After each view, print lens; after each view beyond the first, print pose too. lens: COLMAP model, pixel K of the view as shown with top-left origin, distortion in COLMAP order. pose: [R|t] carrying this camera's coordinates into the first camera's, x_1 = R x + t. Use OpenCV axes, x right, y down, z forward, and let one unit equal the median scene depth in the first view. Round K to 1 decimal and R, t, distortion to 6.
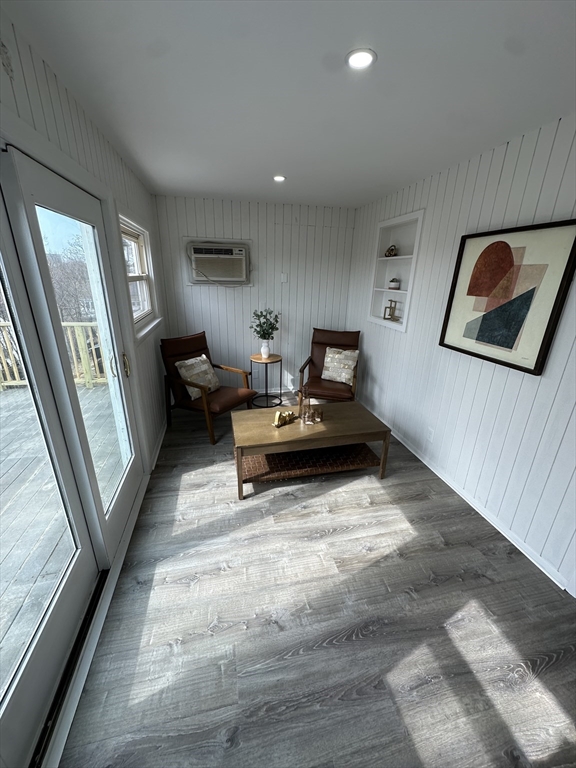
lens RADIAL K [[307.0, 0, 288.0], [0, 307.0, 384.0], [0, 0, 1]] dist [0.001094, 0.000052]
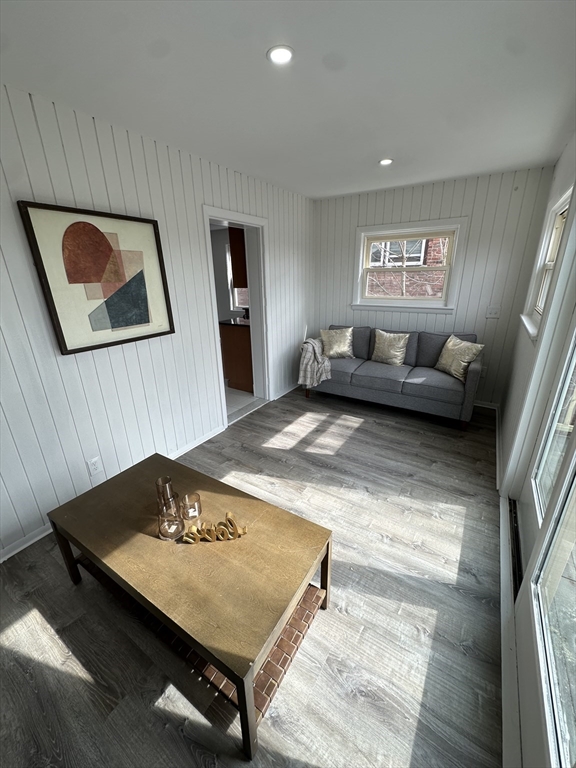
lens RADIAL K [[307.0, 0, 288.0], [0, 307.0, 384.0], [0, 0, 1]] dist [0.001094, 0.000052]
pose [[-0.704873, -0.246898, 0.664978, -0.504507], [0.243412, 0.796353, 0.553690, -0.453191], [-0.666262, 0.552145, -0.501229, 1.370220]]
